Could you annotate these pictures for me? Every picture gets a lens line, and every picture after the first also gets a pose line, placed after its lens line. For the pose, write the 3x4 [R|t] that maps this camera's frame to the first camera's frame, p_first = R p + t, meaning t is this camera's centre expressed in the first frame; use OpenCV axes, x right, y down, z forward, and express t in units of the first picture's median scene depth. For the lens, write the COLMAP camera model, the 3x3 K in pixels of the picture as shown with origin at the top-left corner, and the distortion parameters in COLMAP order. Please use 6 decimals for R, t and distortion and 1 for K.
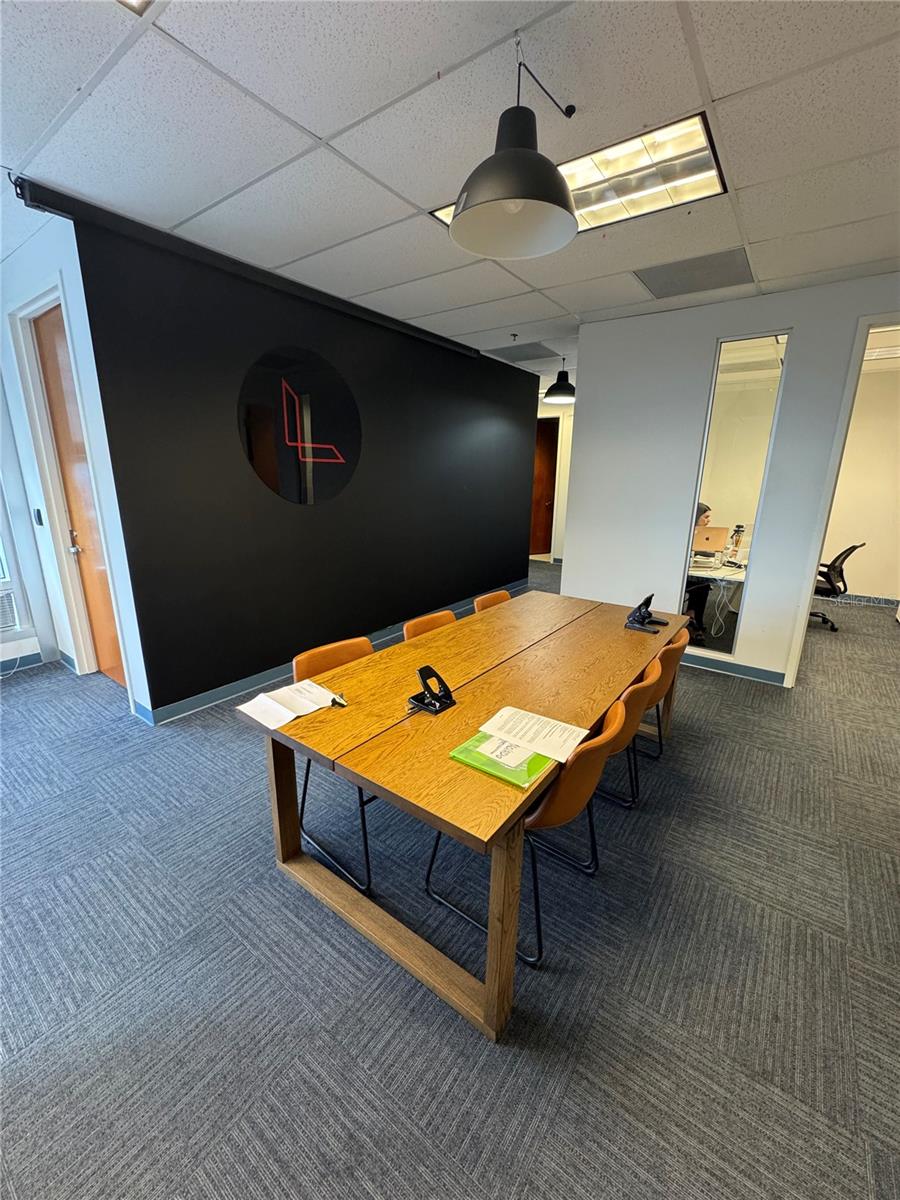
lens RADIAL K [[483.8, 0, 450.0], [0, 483.8, 600.0], [0, 0, 1]] dist [-0.000045, 0.000128]
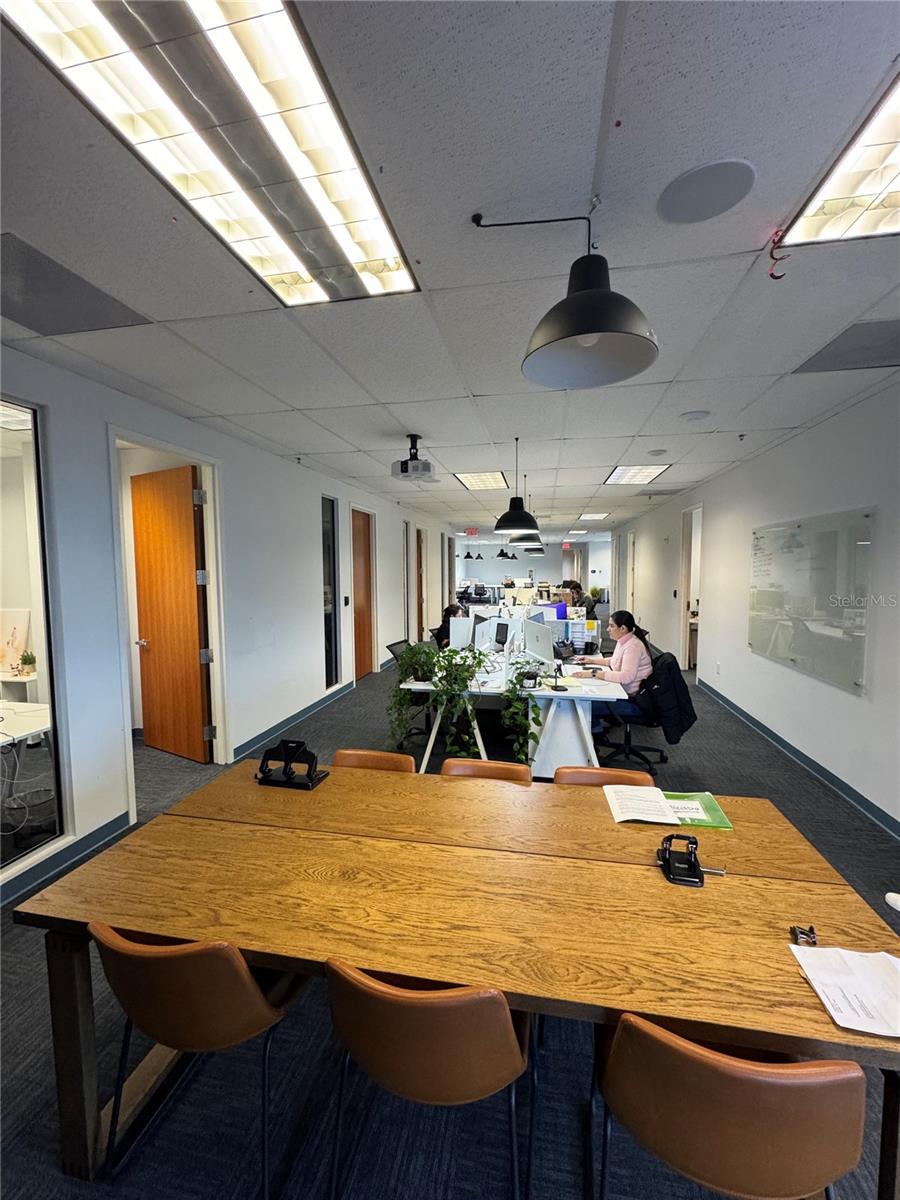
lens RADIAL K [[483.8, 0, 450.0], [0, 483.8, 600.0], [0, 0, 1]] dist [-0.000045, 0.000128]
pose [[-0.432542, -0.074355, 0.898543, -0.489157], [0.227310, 0.955408, 0.188483, -0.402493], [-0.872489, 0.285775, -0.396352, 1.291951]]
